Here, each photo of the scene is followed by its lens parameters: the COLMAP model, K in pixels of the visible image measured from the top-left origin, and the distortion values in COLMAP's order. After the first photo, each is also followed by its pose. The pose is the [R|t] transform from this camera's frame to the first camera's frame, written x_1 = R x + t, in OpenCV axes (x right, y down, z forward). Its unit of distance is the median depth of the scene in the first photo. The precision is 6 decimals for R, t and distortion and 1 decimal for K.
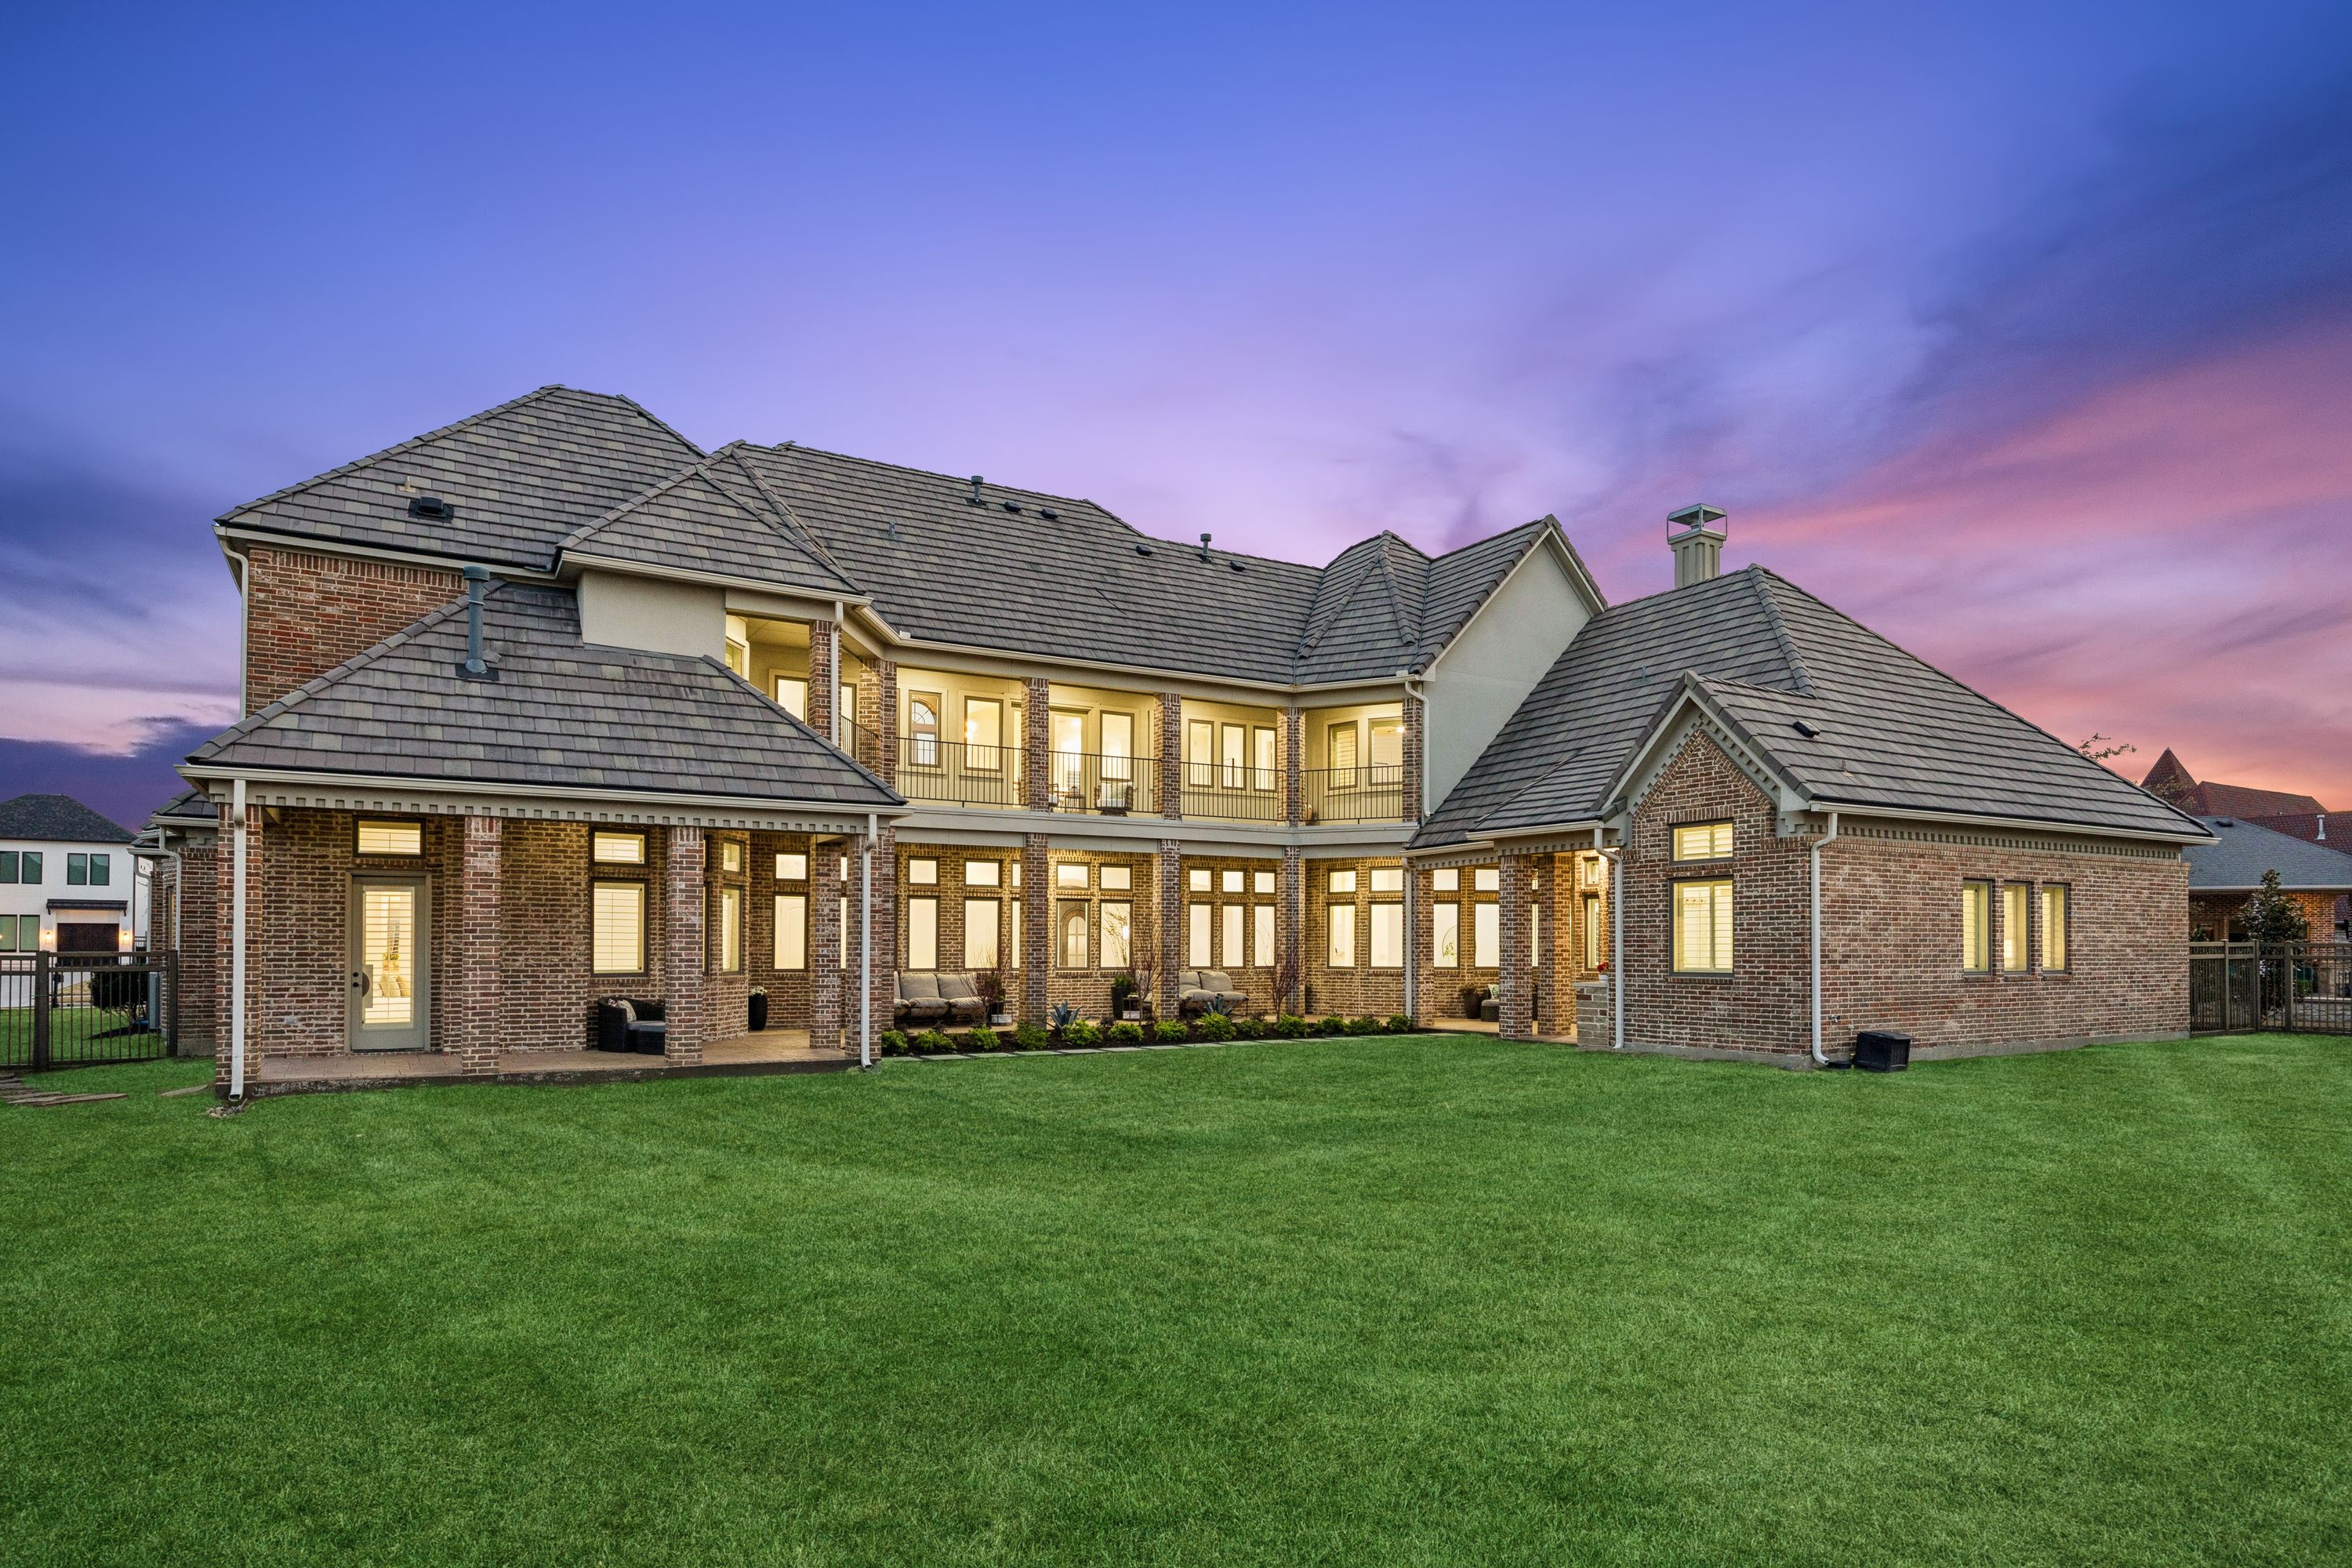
lens RADIAL K [[1349.5, 0, 1175.7], [0, 1349.5, 941.4], [0, 0, 1]] dist [0.002482, 0.001273]
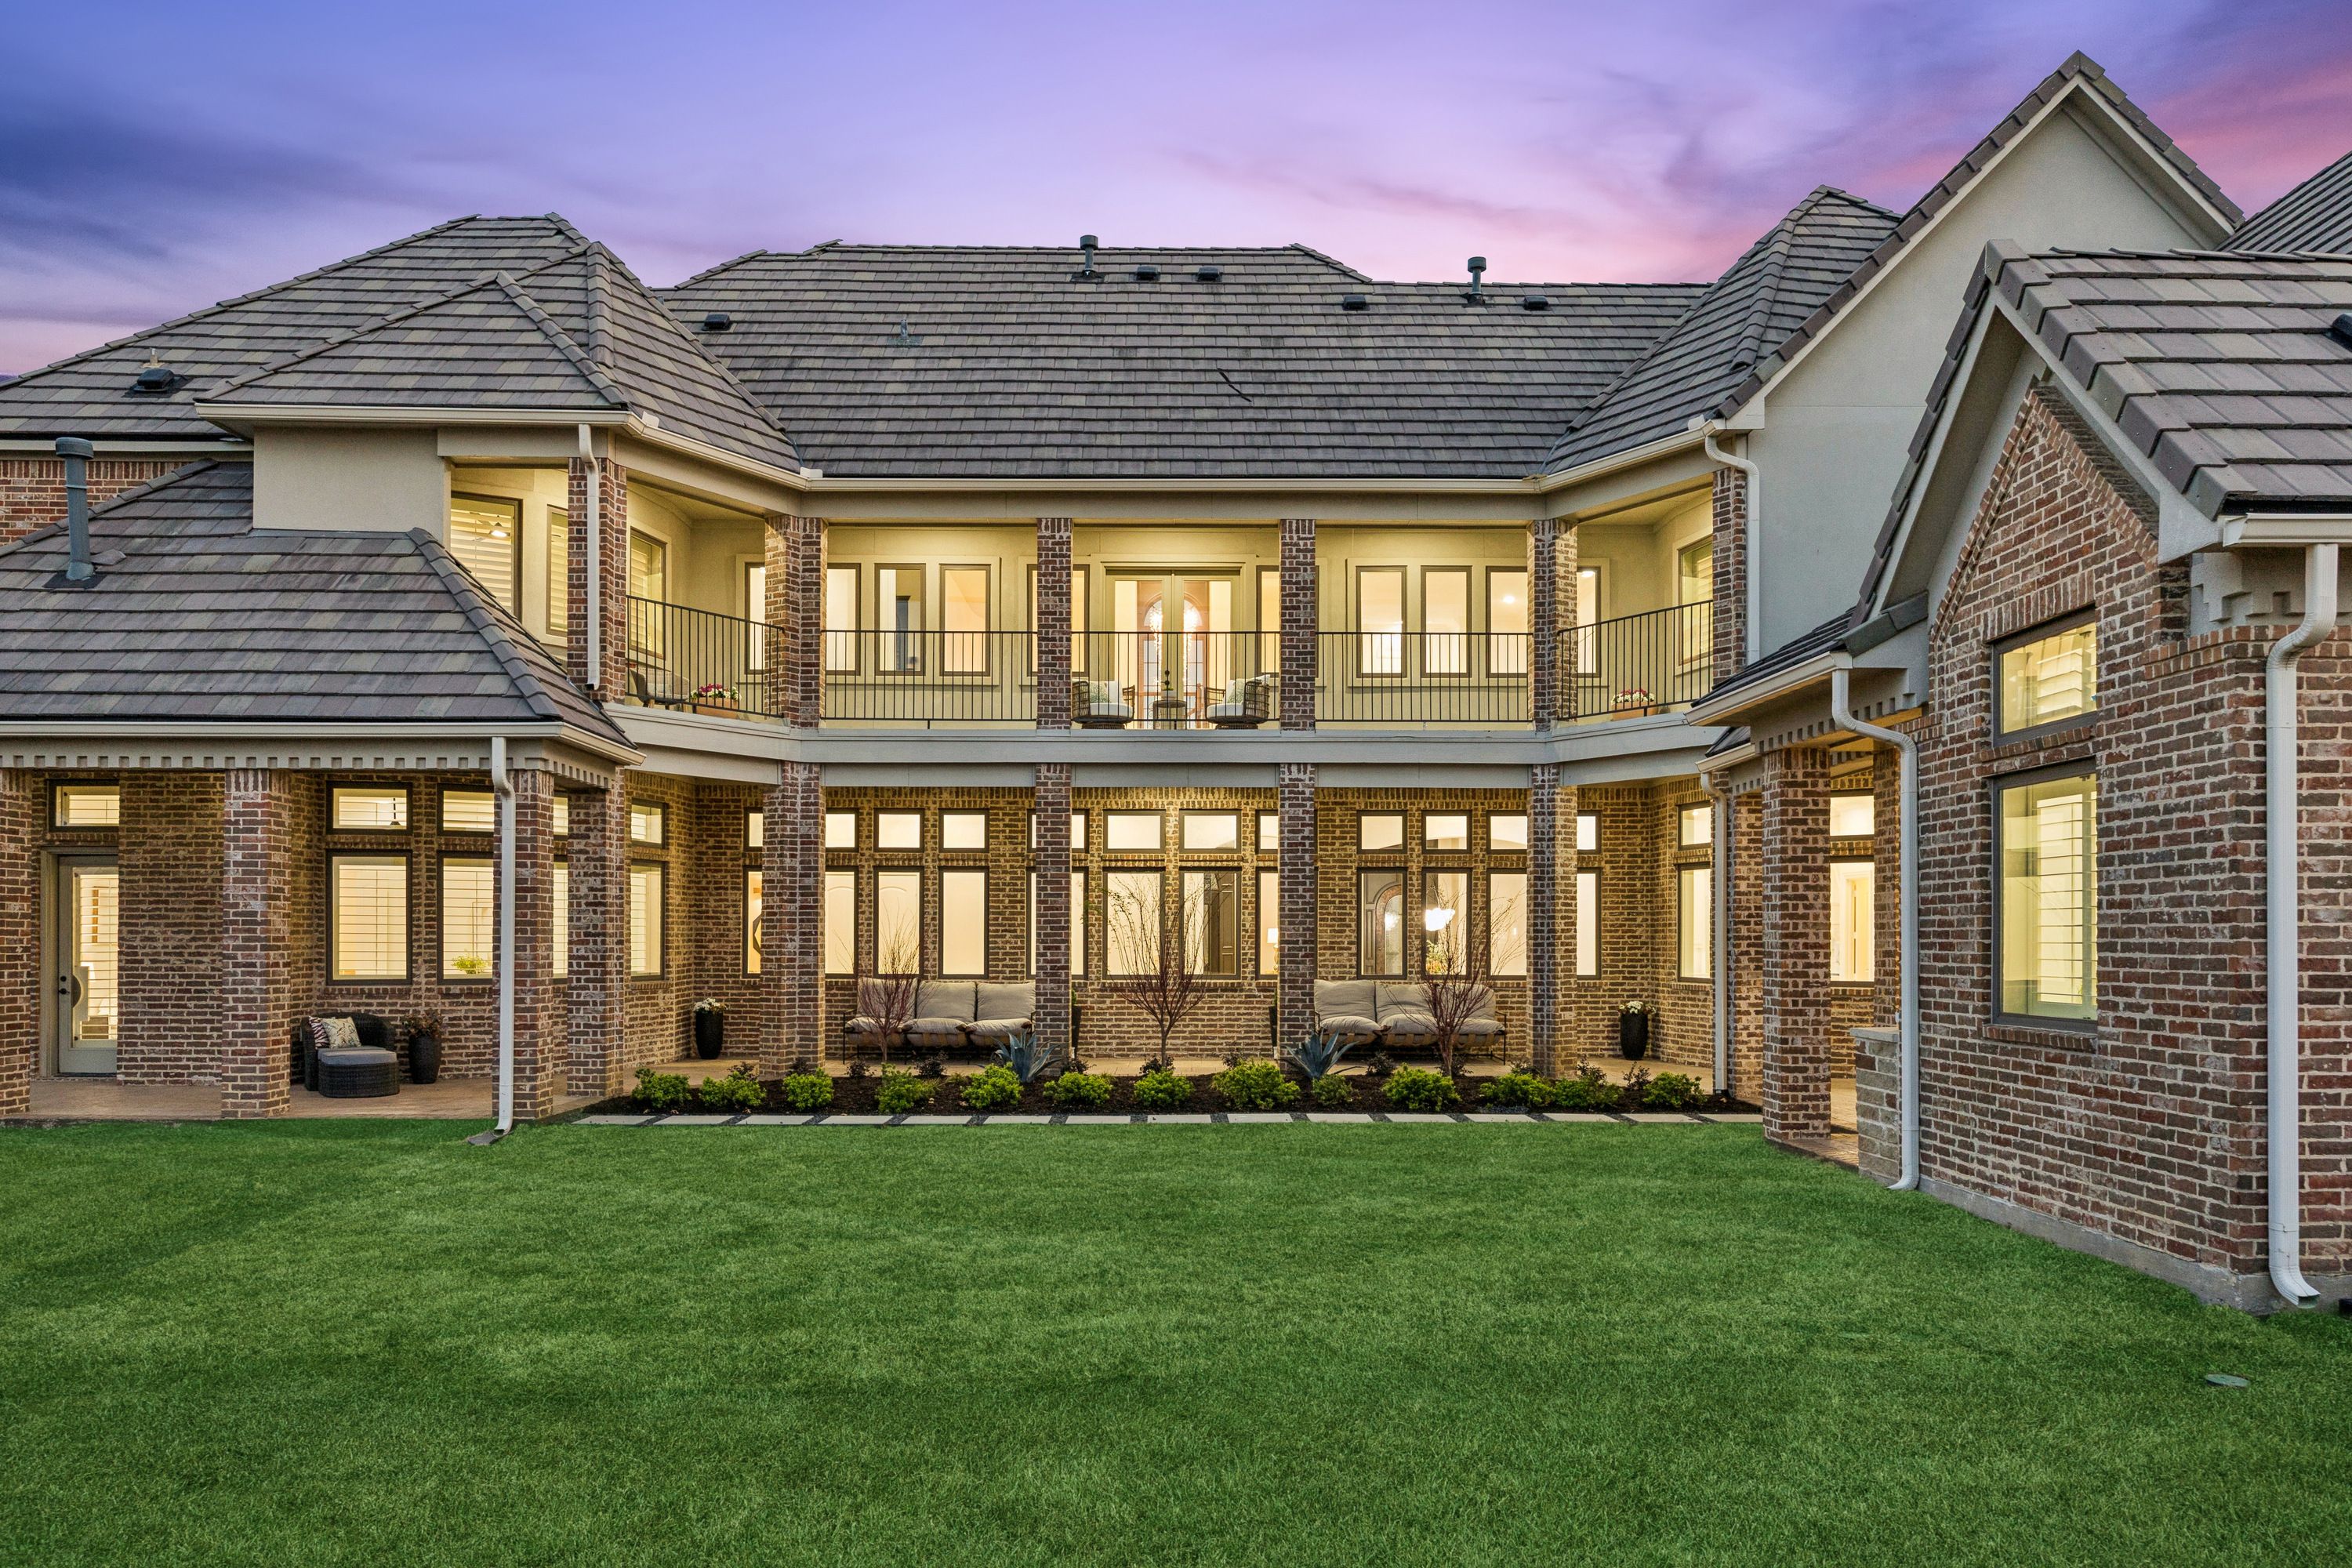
lens RADIAL K [[1594.6, 0, 1176.5], [0, 1594.6, 933.4], [0, 0, 1]] dist [0.000892, 0.000653]
pose [[0.861874, -0.001120, -0.507121, 0.321095], [0.002199, 0.999996, 0.001529, -0.001575], [0.507118, -0.002433, 0.861873, 0.379078]]
